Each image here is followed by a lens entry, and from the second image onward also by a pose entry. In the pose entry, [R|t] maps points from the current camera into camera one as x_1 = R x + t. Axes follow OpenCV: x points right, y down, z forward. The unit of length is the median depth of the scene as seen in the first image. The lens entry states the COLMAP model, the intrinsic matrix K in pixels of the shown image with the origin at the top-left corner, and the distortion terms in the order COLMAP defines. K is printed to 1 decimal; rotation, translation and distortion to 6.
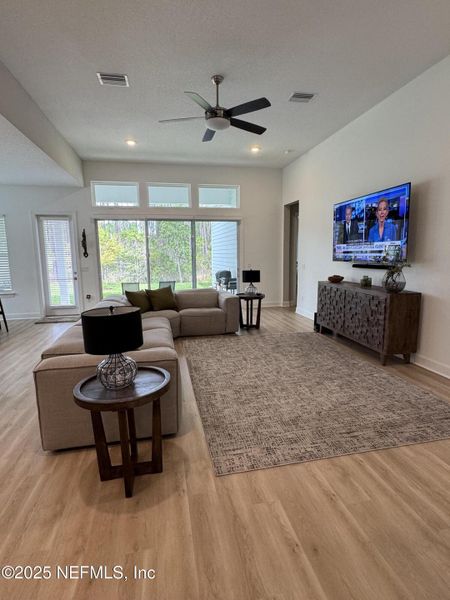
lens RADIAL K [[305.7, 0, 221.1], [0, 305.7, 295.4], [0, 0, 1]] dist [-0.000734, 0.000551]
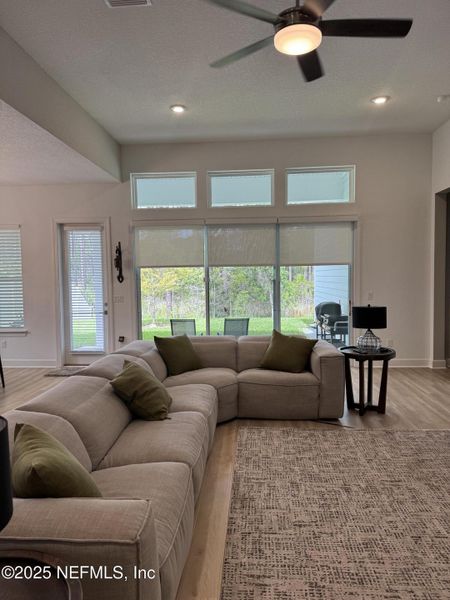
lens RADIAL K [[416.3, 0, 221.4], [0, 416.3, 301.3], [0, 0, 1]] dist [0.053862, -0.074671]
pose [[0.963142, 0.014329, -0.268613, 0.042931], [-0.033684, 0.997145, -0.067588, -0.030506], [0.266877, 0.074145, 0.960874, 0.187113]]
